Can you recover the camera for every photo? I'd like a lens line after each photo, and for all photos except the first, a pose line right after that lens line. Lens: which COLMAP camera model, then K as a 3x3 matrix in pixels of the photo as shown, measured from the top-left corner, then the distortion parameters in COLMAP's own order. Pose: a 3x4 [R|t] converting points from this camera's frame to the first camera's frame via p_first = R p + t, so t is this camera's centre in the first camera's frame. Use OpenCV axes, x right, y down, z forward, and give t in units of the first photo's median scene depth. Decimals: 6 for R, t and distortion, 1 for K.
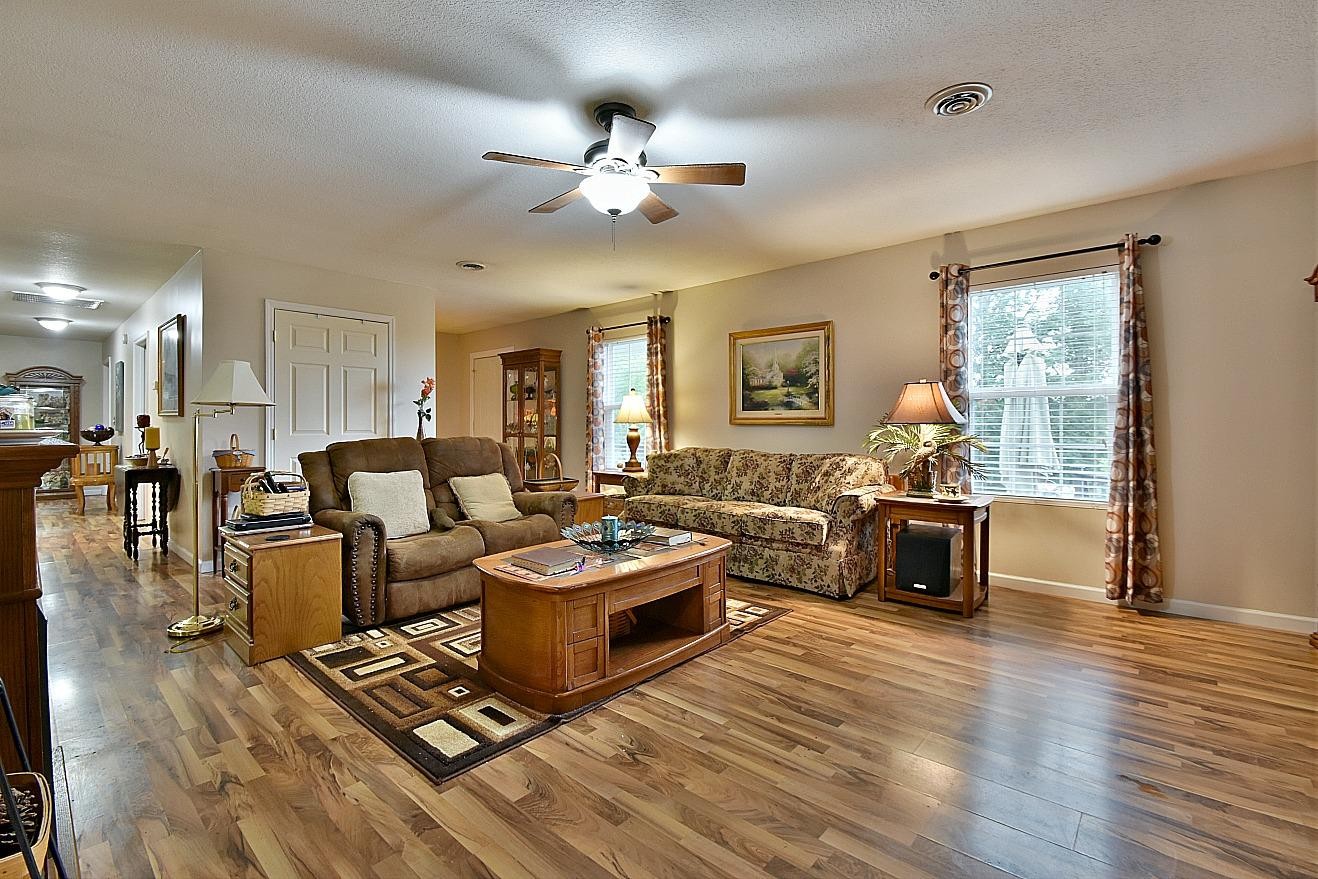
lens RADIAL K [[578.7, 0, 646.4], [0, 578.7, 424.5], [0, 0, 1]] dist [0.012302, -0.017796]
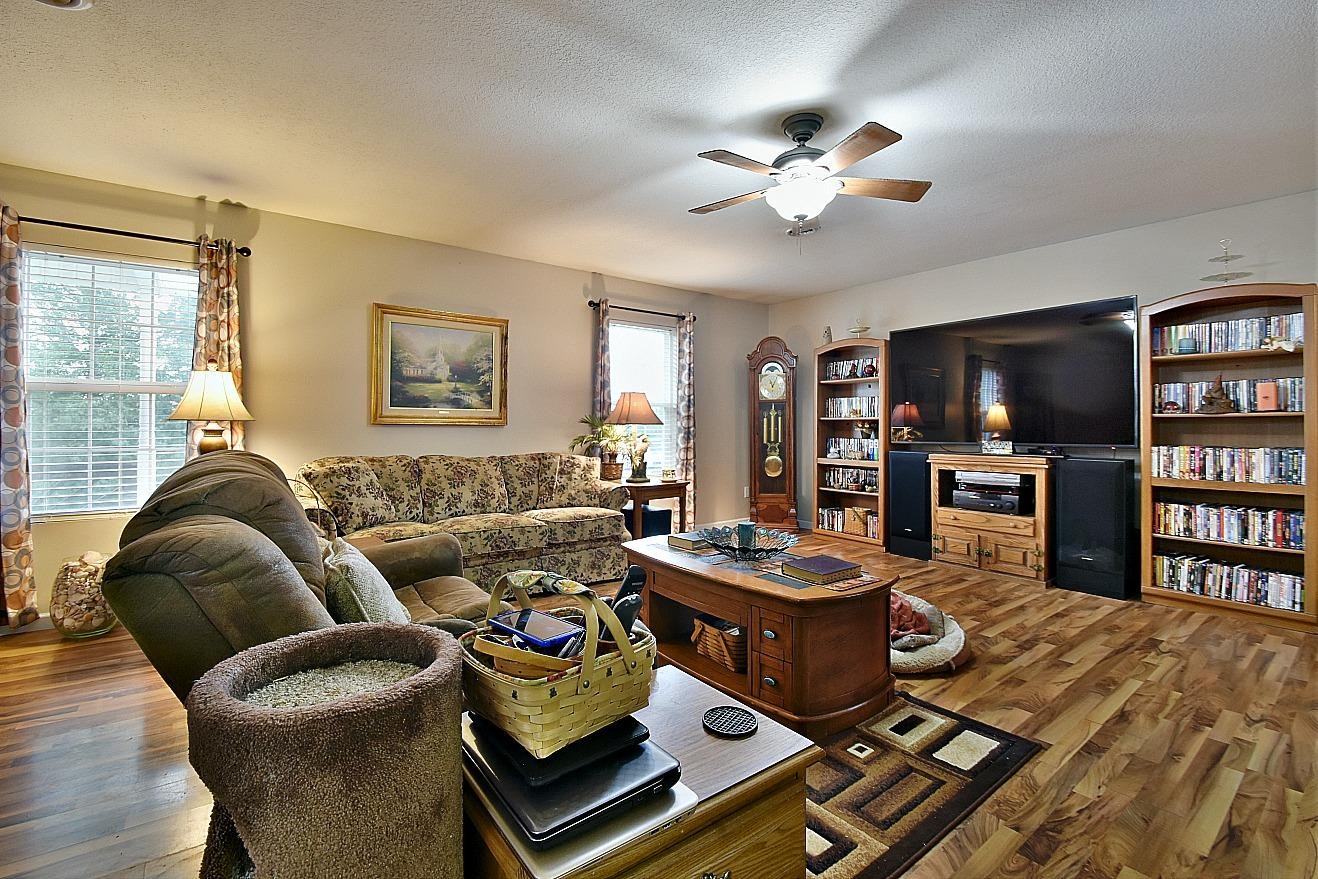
lens RADIAL K [[578.7, 0, 646.4], [0, 578.7, 424.5], [0, 0, 1]] dist [0.012302, -0.017796]
pose [[0.182251, 0.004427, 0.983242, -0.866636], [-0.003775, 0.999986, -0.003803, 0.003407], [-0.983245, -0.003019, 0.182265, 0.839712]]
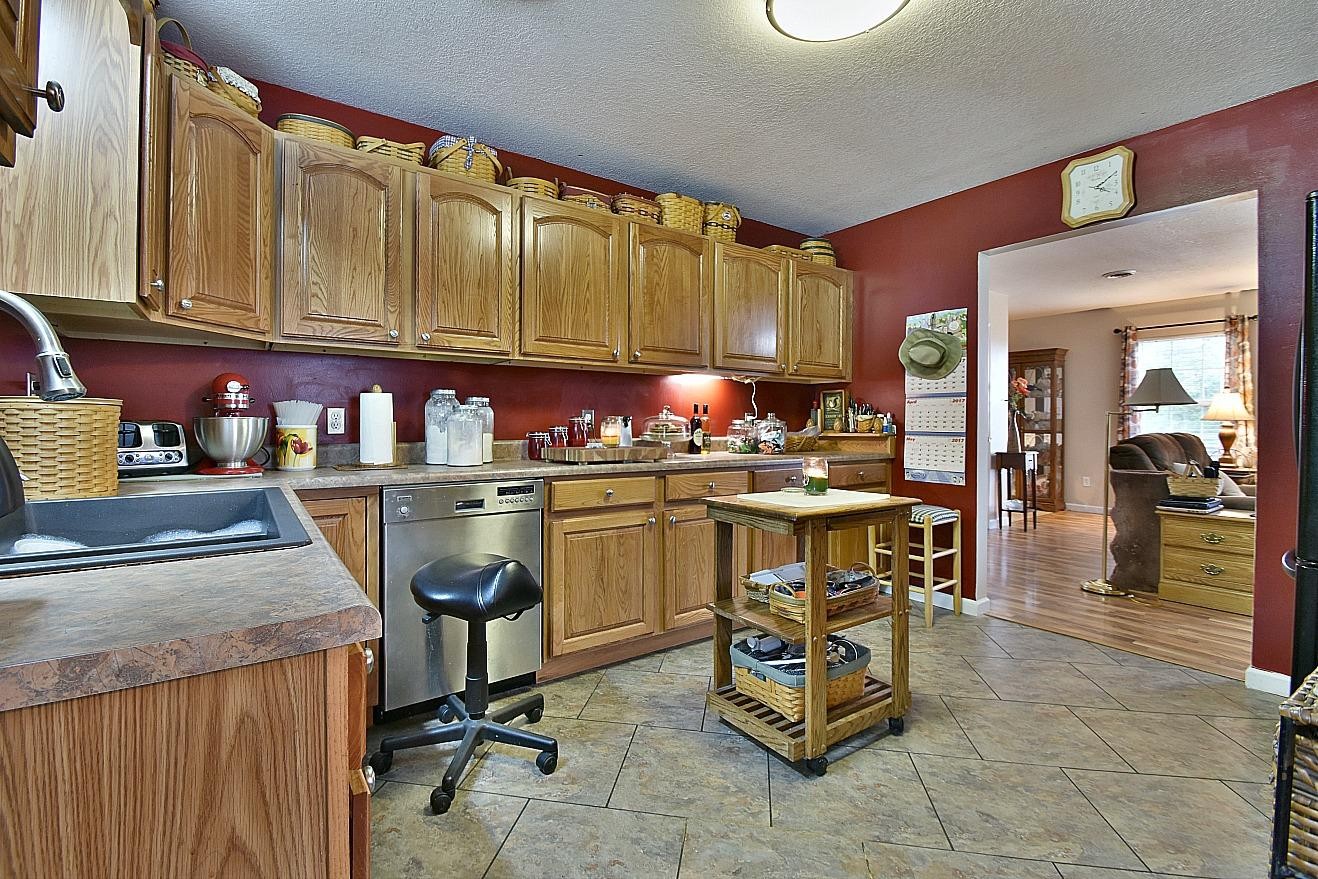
lens RADIAL K [[578.7, 0, 646.4], [0, 578.7, 424.5], [0, 0, 1]] dist [0.012302, -0.017796]
pose [[0.975005, 0.004051, -0.222144, -1.376921], [-0.002878, 0.999980, 0.005604, 0.003516], [0.222163, -0.004824, 0.974998, -0.367358]]
